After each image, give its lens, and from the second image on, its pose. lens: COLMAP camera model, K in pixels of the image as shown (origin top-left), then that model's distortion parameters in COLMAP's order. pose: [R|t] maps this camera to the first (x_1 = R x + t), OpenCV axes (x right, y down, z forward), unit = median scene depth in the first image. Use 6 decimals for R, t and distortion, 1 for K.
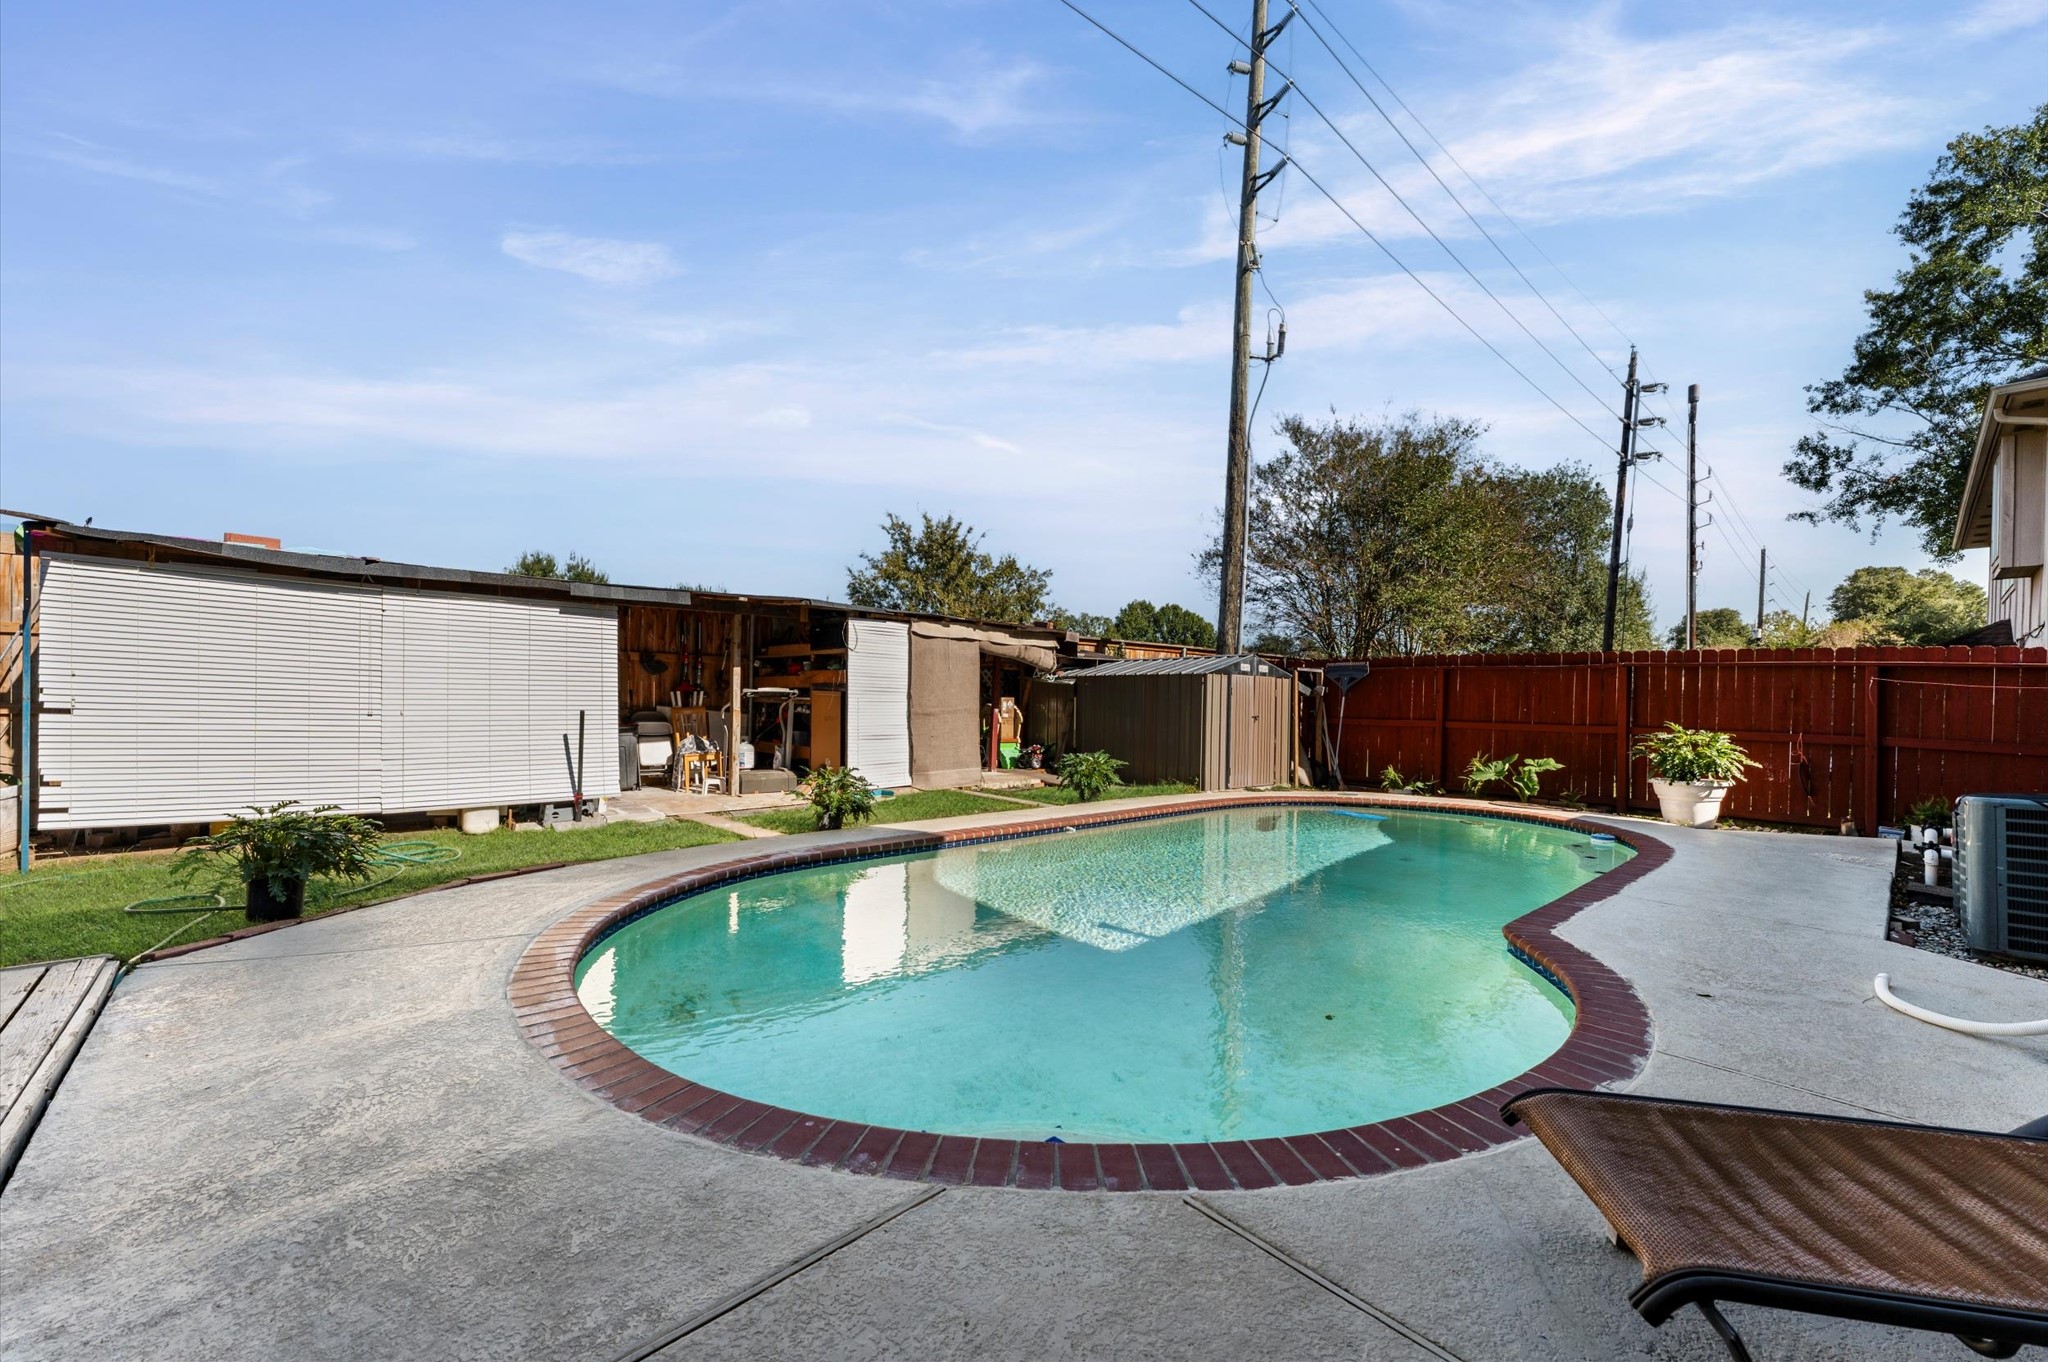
lens RADIAL K [[817.0, 0, 1019.2], [0, 817.0, 696.4], [0, 0, 1]] dist [0.000851, 0.001213]
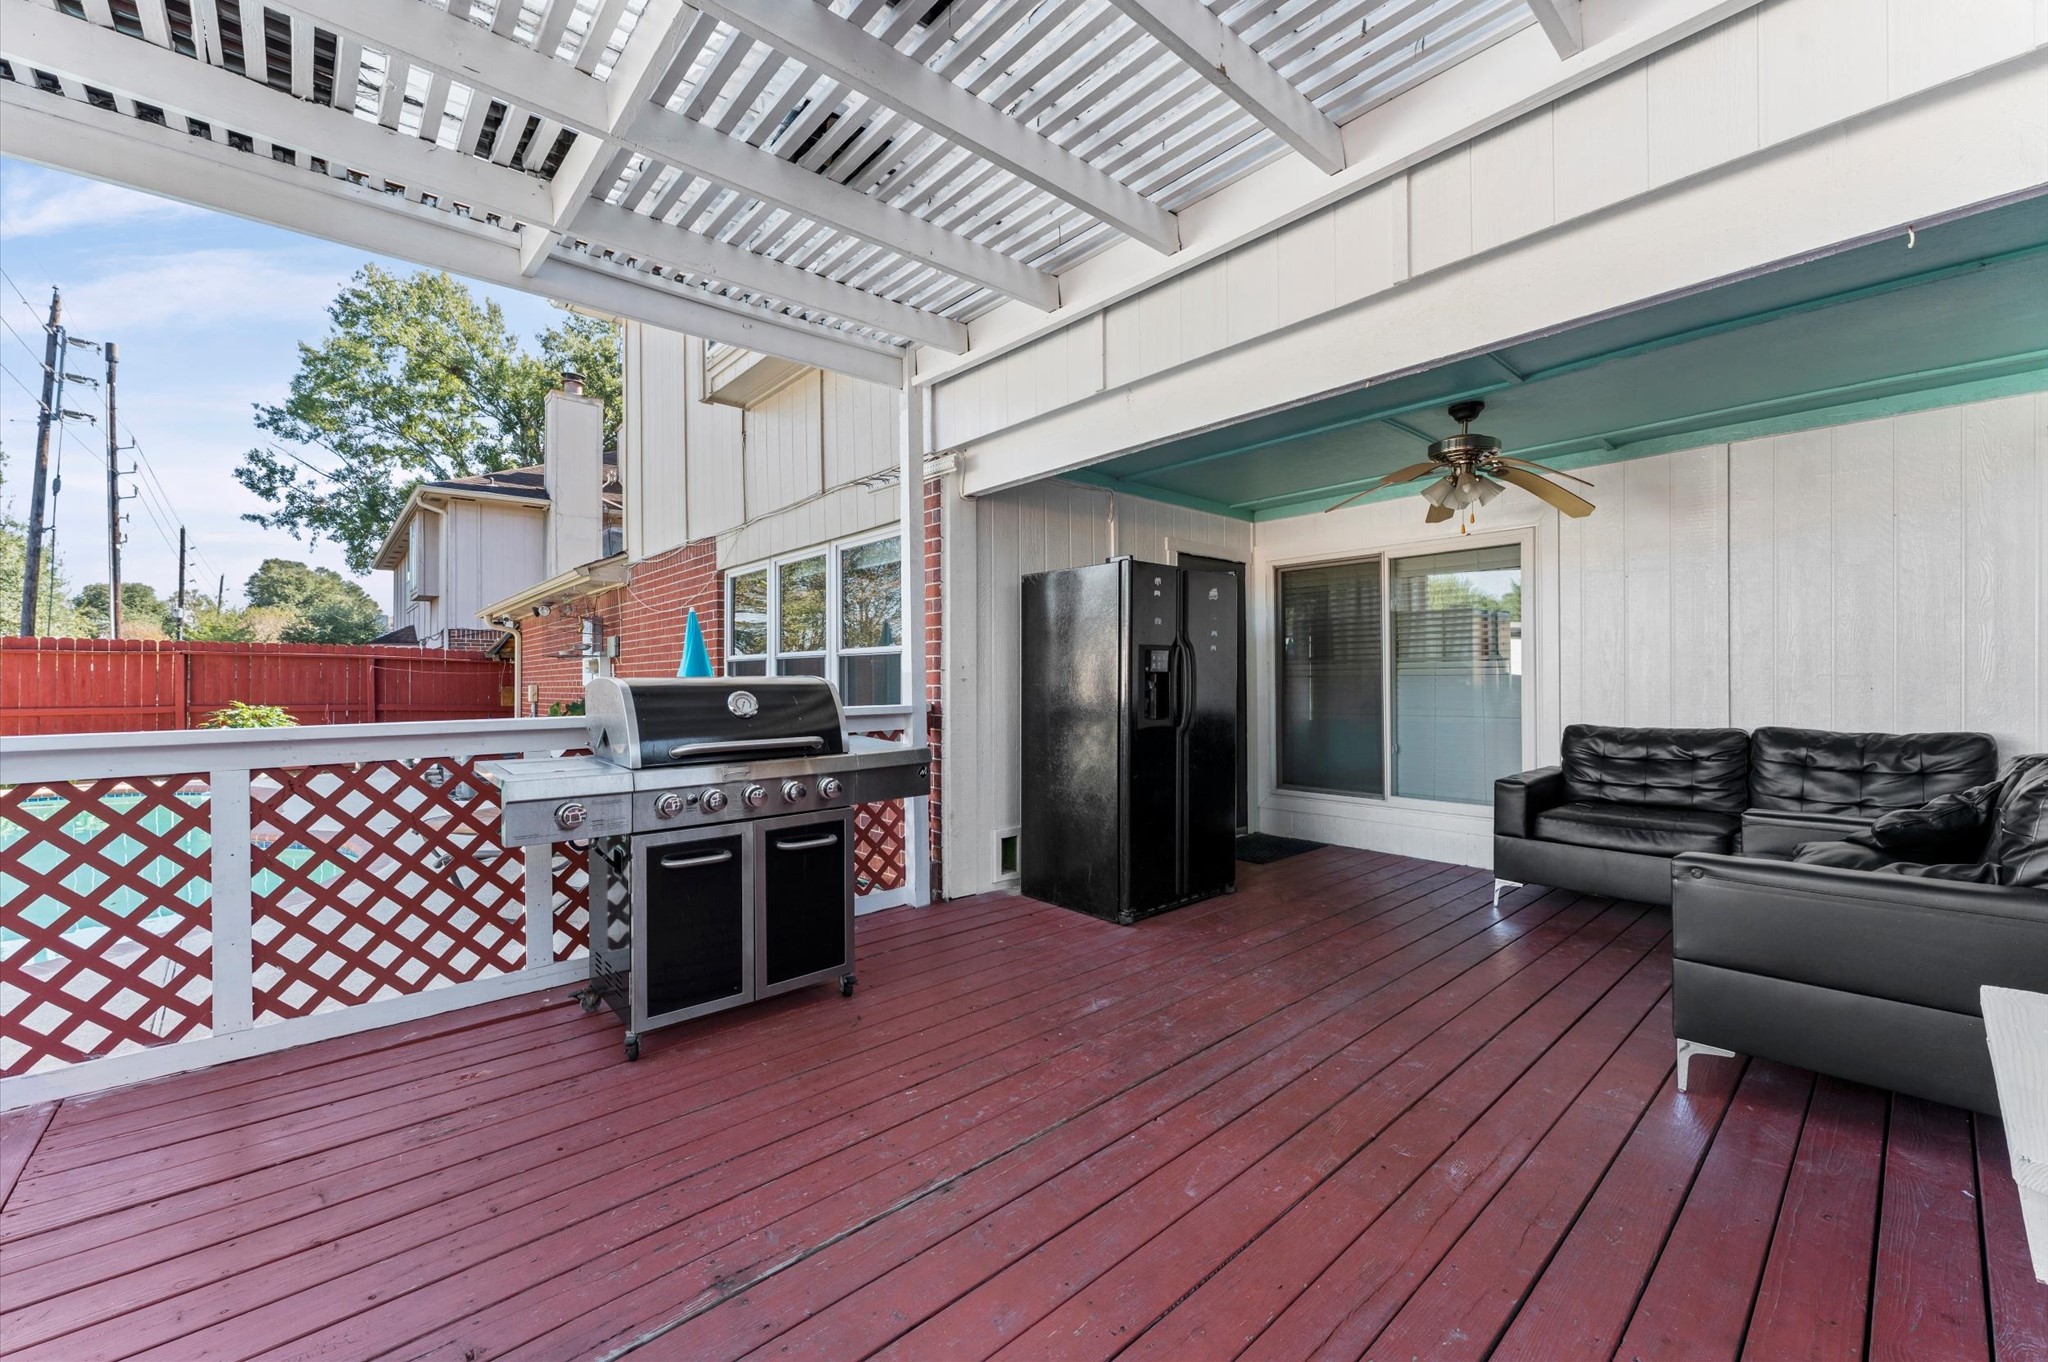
lens RADIAL K [[817.0, 0, 1021.8], [0, 817.0, 680.4], [0, 0, 1]] dist [0.000851, 0.001213]
pose [[0.018901, -0.014057, 0.999723, -0.157524], [0.008570, 0.999867, 0.013897, -0.002178], [-0.999785, 0.008305, 0.019019, -0.082601]]
